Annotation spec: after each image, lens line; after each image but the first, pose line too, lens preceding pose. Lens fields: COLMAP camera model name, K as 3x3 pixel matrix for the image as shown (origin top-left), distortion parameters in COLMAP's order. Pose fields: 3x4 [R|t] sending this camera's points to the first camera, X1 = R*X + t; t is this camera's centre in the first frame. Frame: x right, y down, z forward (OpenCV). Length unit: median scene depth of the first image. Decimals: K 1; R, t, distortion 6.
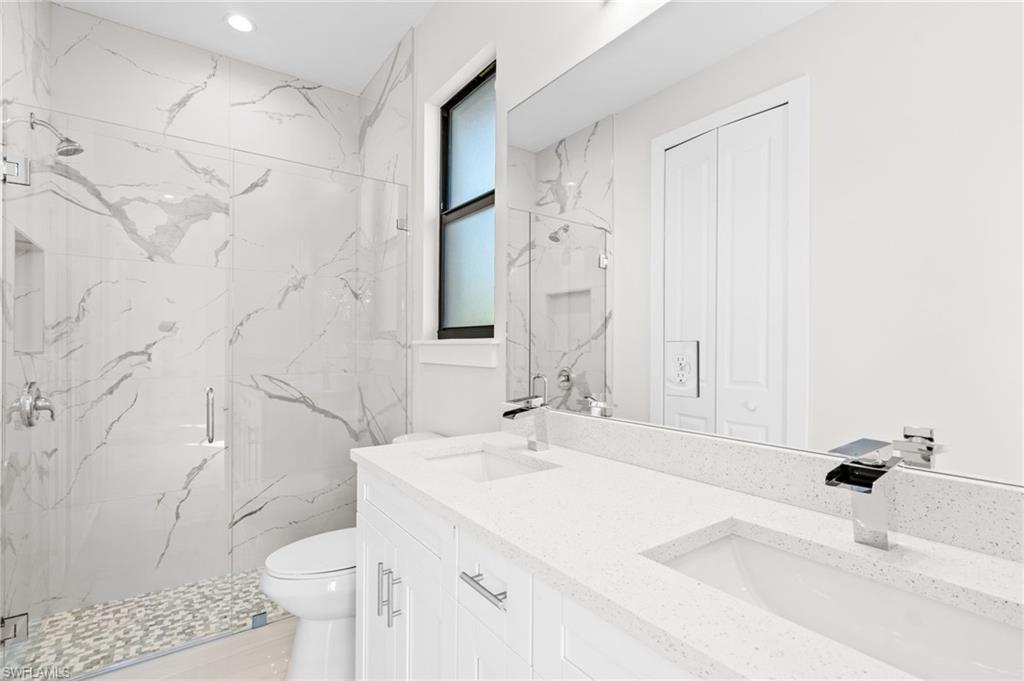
lens RADIAL K [[464.8, 0, 508.9], [0, 464.8, 341.9], [0, 0, 1]] dist [-0.004417, 0.001952]
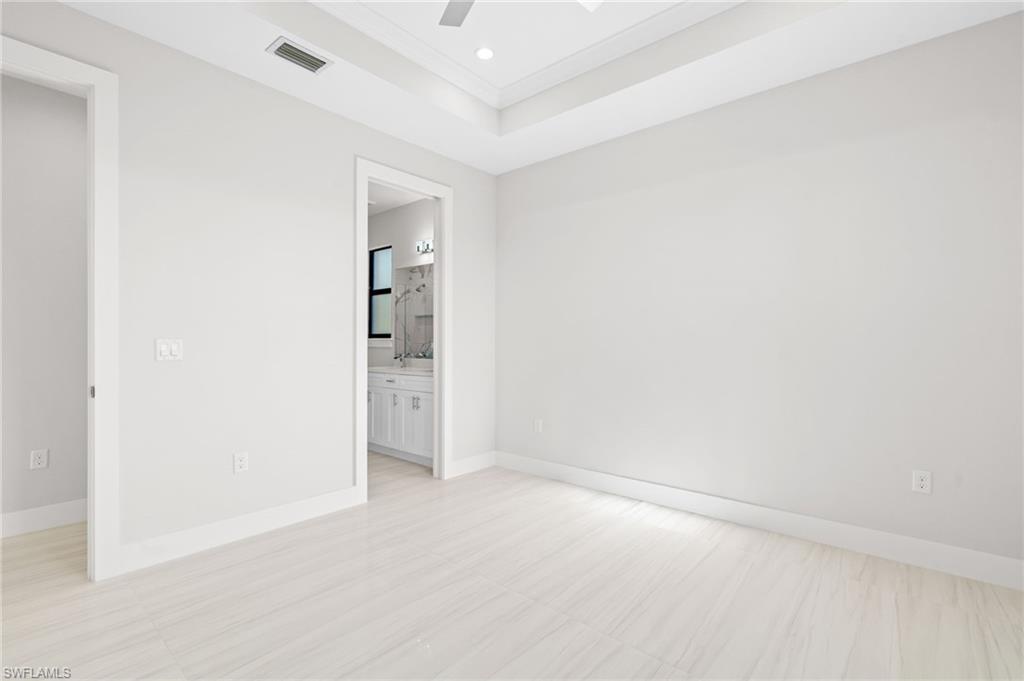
lens RADIAL K [[464.8, 0, 512.5], [0, 464.8, 337.0], [0, 0, 1]] dist [-0.004417, 0.001952]
pose [[0.970925, -0.001019, 0.239382, 0.012057], [0.001117, 0.999999, -0.000273, -0.011542], [-0.239382, 0.000533, 0.970925, -1.761558]]
